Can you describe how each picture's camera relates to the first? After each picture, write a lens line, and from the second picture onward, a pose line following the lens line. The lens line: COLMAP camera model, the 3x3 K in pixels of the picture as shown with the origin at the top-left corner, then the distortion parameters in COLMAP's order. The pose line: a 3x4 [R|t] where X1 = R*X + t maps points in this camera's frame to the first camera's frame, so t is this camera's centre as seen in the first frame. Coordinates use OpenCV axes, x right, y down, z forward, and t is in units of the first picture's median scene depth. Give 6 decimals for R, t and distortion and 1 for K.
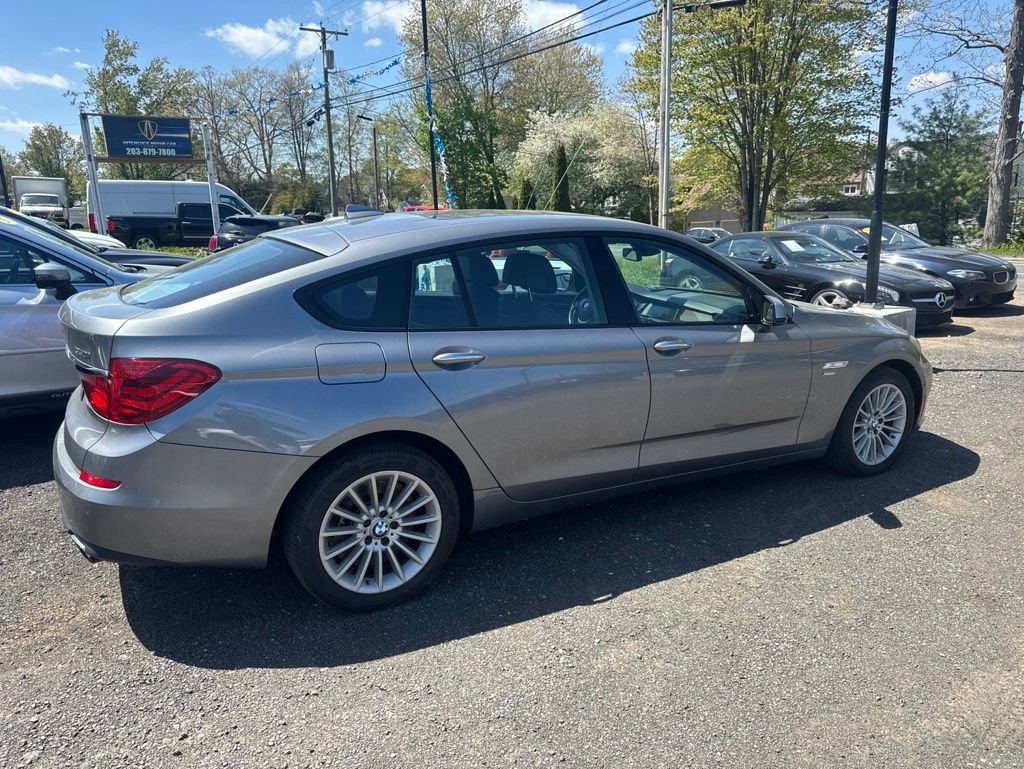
lens RADIAL K [[727.8, 0, 513.7], [0, 727.8, 390.5], [0, 0, 1]] dist [0.030934, -0.025682]
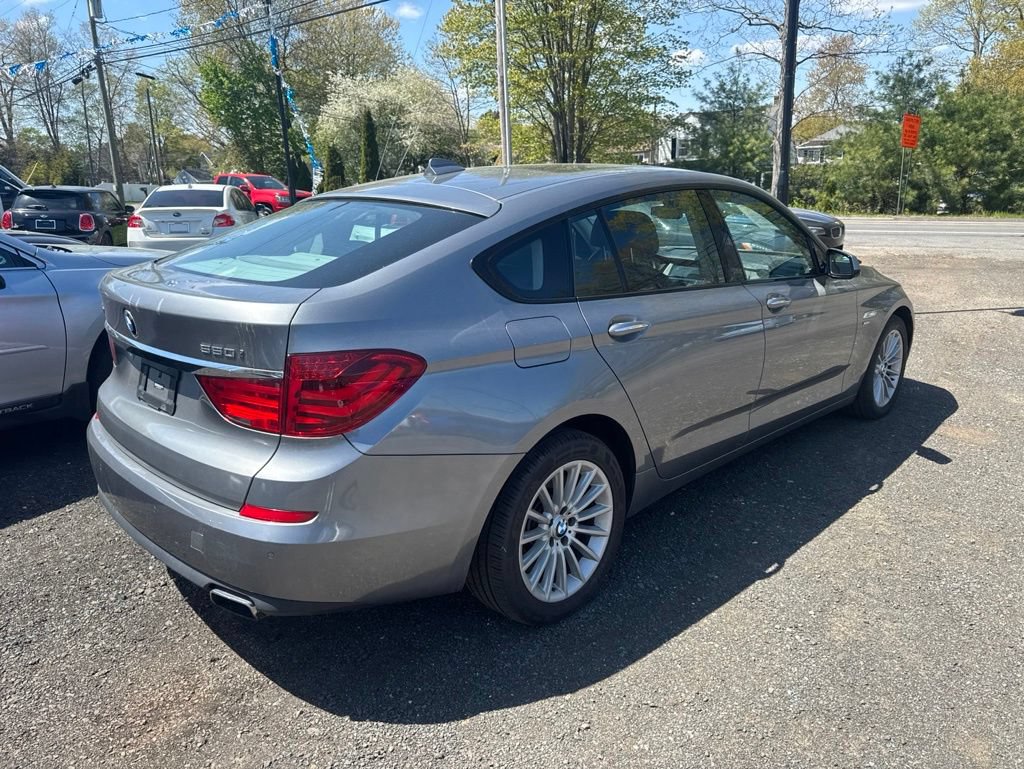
lens RADIAL K [[727.8, 0, 513.7], [0, 727.8, 390.5], [0, 0, 1]] dist [0.030934, -0.025682]
pose [[0.962579, -0.085938, 0.257015, -0.098011], [0.075950, 0.995928, 0.048562, -0.004764], [-0.260142, -0.027224, 0.965186, 0.037495]]
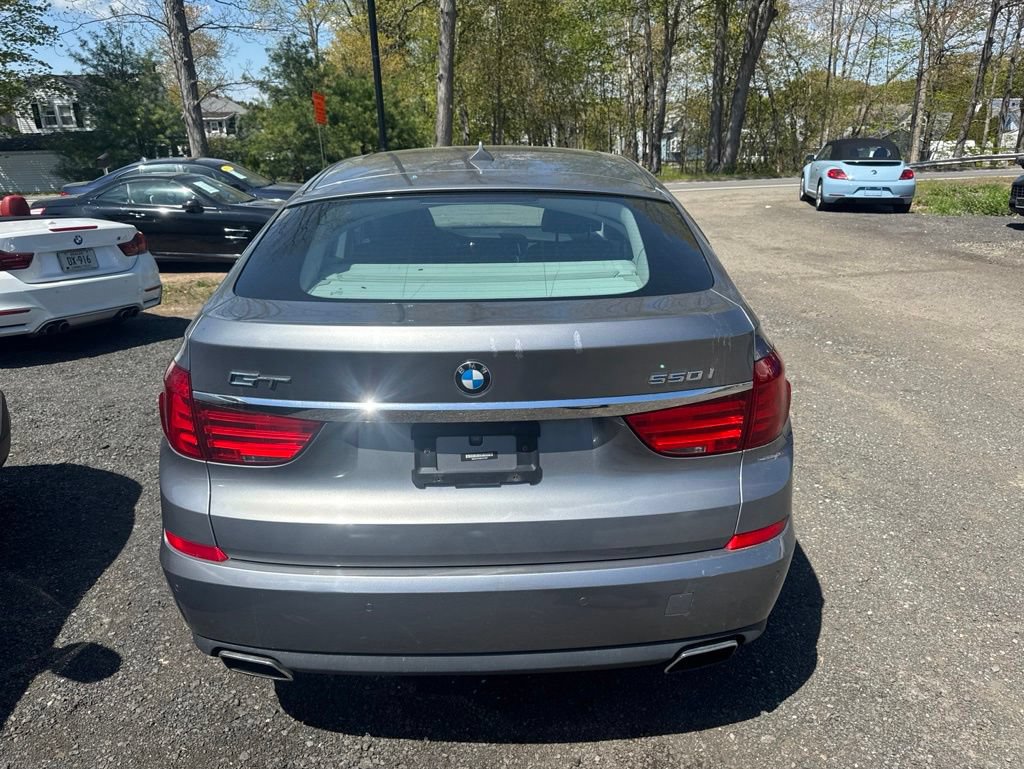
lens RADIAL K [[727.8, 0, 513.7], [0, 727.8, 390.5], [0, 0, 1]] dist [0.030934, -0.025682]
pose [[0.471491, -0.290079, 0.832797, -0.249105], [0.225644, 0.952599, 0.204059, -0.043834], [-0.852514, 0.091704, 0.514596, 0.168080]]
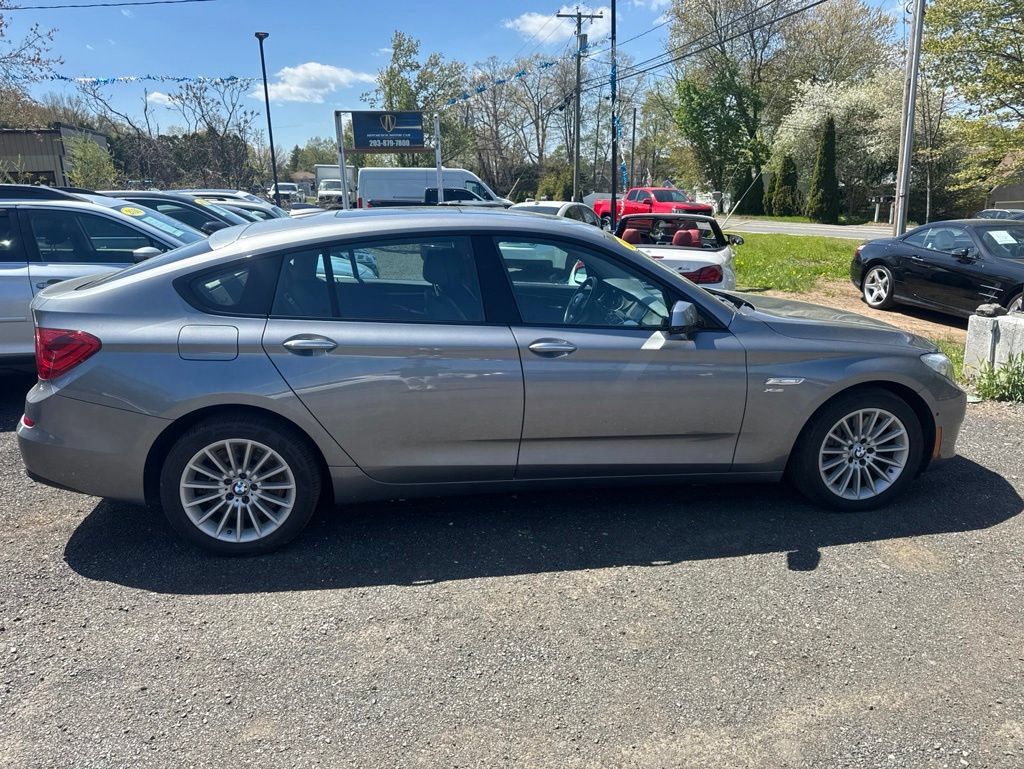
lens RADIAL K [[724.9, 0, 512.0], [0, 724.9, 384.5], [0, 0, 1]] dist [0.069695, -0.094501]
pose [[0.934632, 0.086487, -0.344940, 0.131755], [-0.080087, 0.996248, 0.032790, -0.010158], [0.346481, -0.003021, 0.938052, 0.013902]]
